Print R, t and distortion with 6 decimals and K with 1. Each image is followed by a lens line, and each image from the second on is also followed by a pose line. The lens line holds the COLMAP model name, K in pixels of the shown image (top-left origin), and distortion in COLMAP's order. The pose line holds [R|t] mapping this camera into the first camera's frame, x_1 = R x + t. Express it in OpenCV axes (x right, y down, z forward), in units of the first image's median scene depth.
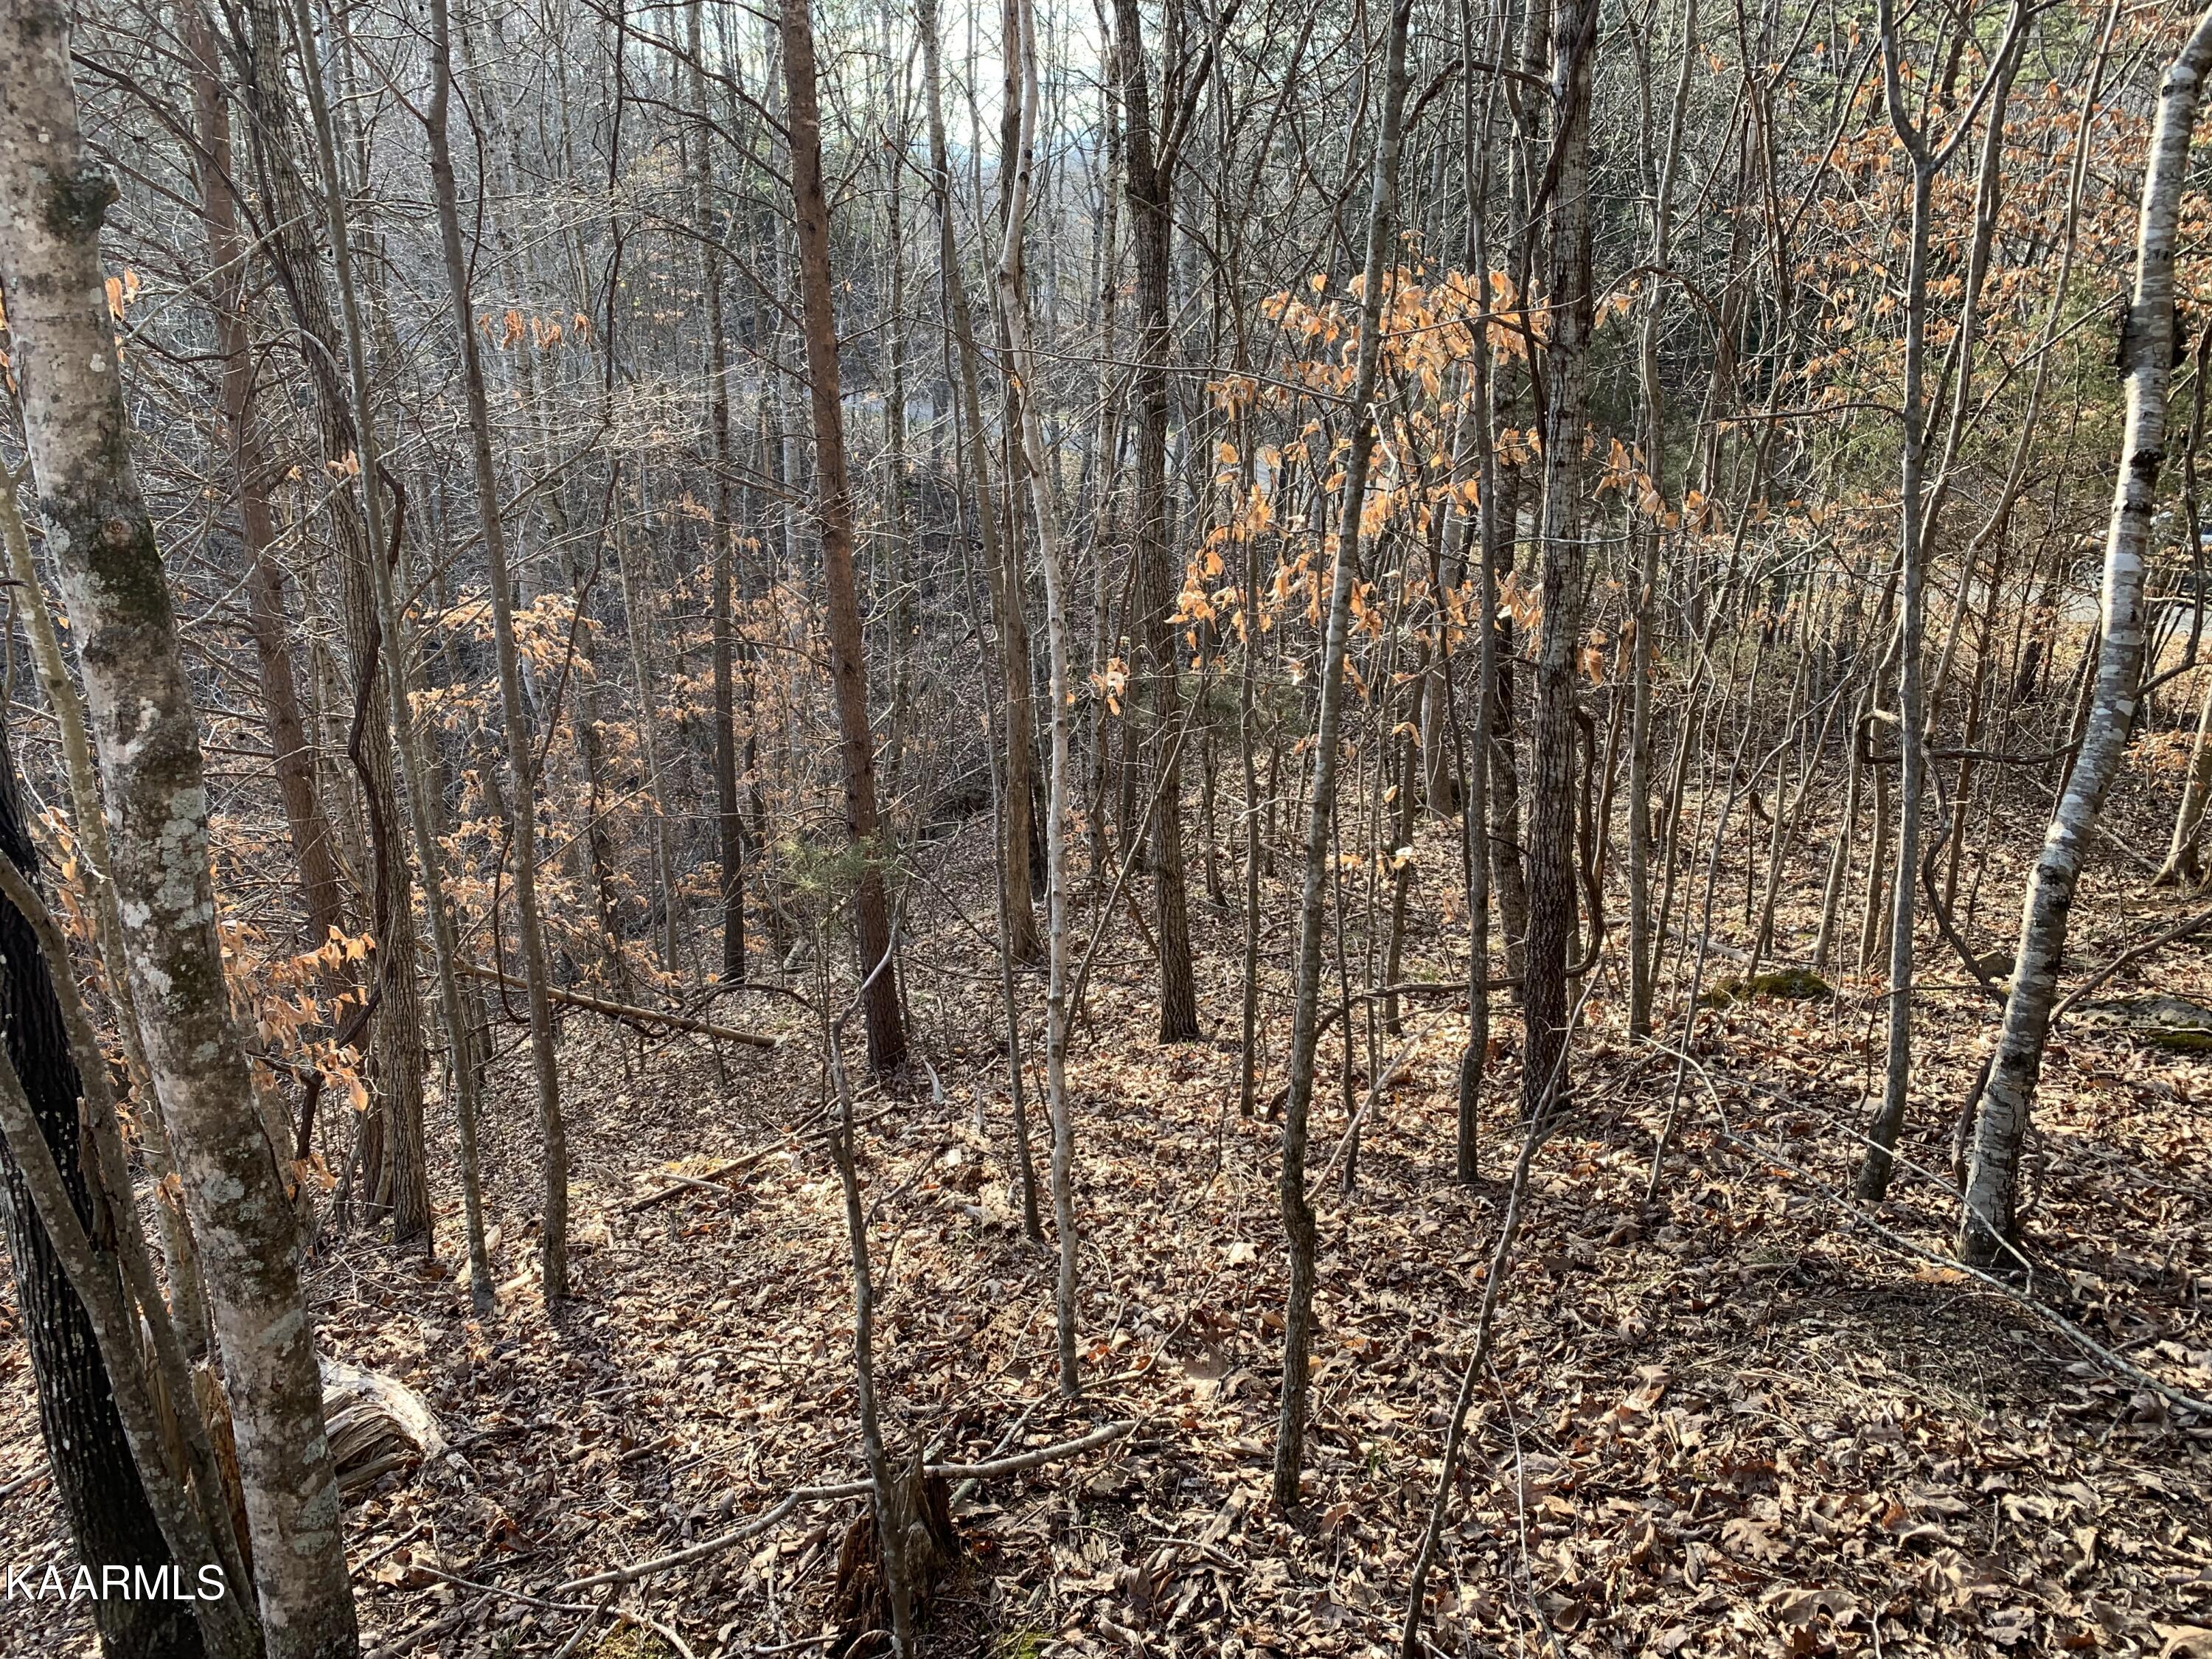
lens RADIAL K [[1811.2, 0, 1083.6], [0, 1811.2, 842.9], [0, 0, 1]] dist [0.001002, -0.011122]
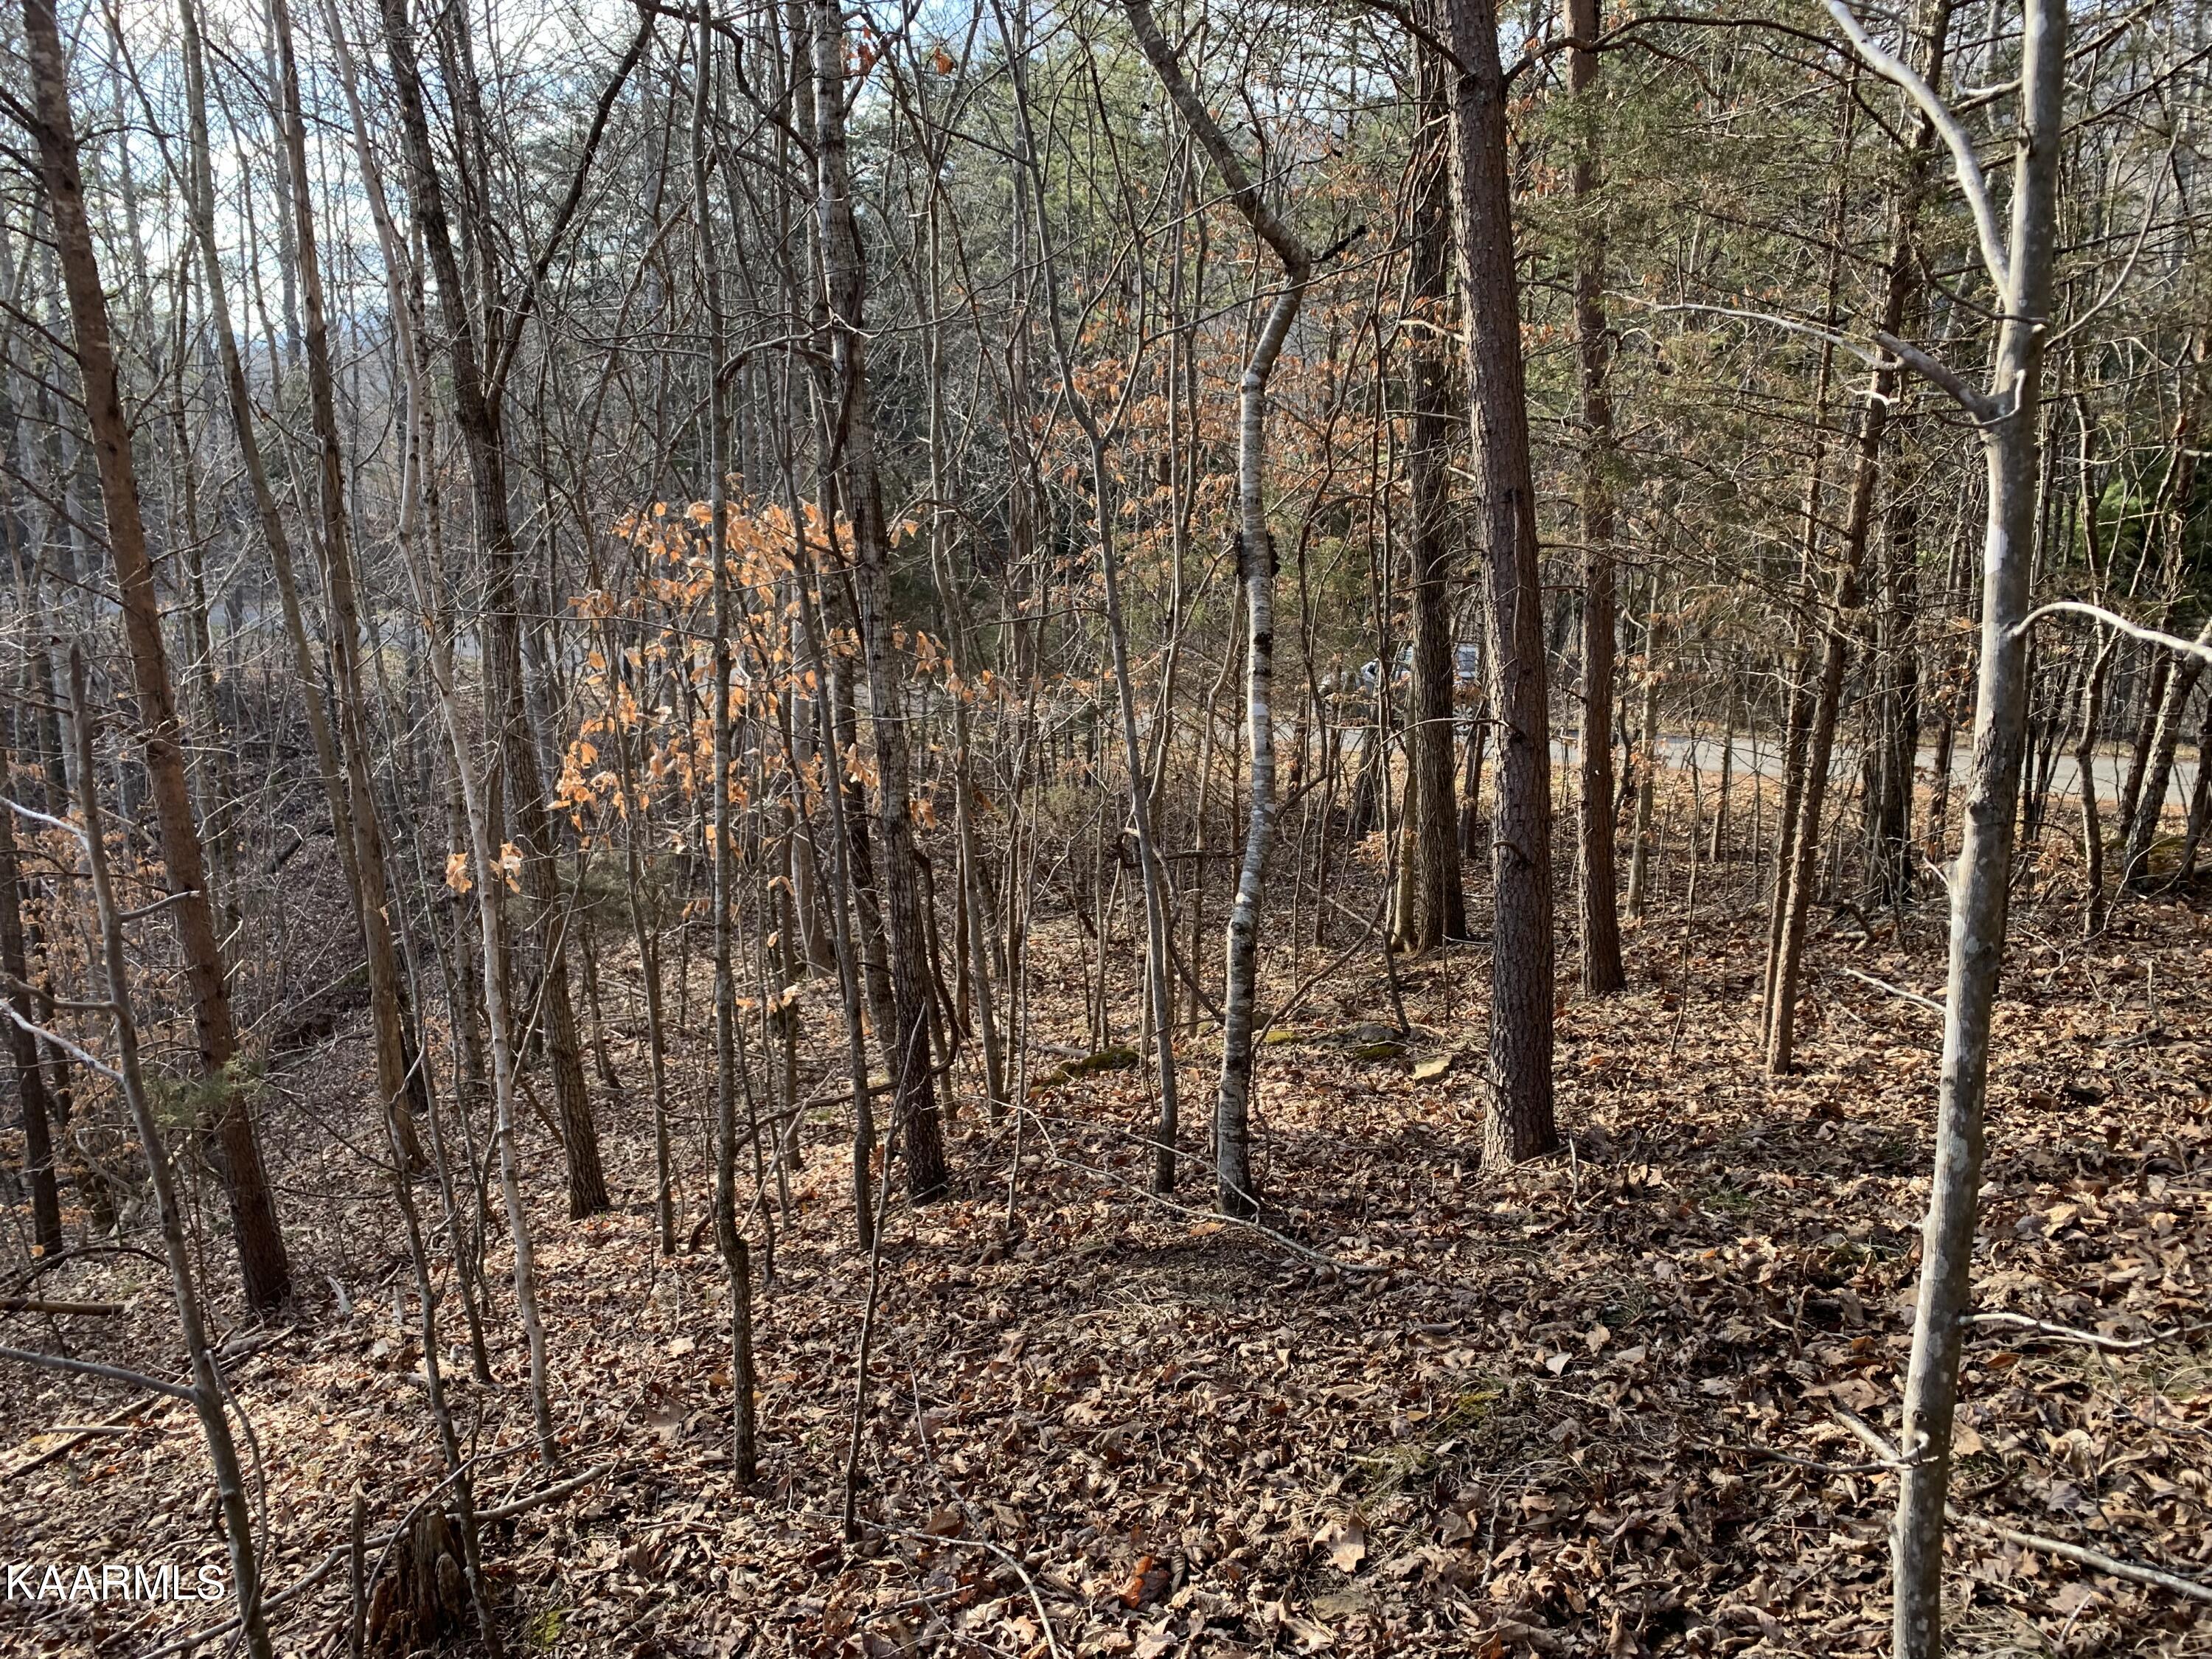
lens RADIAL K [[1811.2, 0, 1083.6], [0, 1811.2, 842.9], [0, 0, 1]] dist [0.001002, -0.011122]
pose [[0.937103, -0.087863, 0.337814, -0.046462], [0.119661, 0.990020, -0.074448, 0.036852], [-0.327901, 0.110189, 0.938264, -0.260388]]
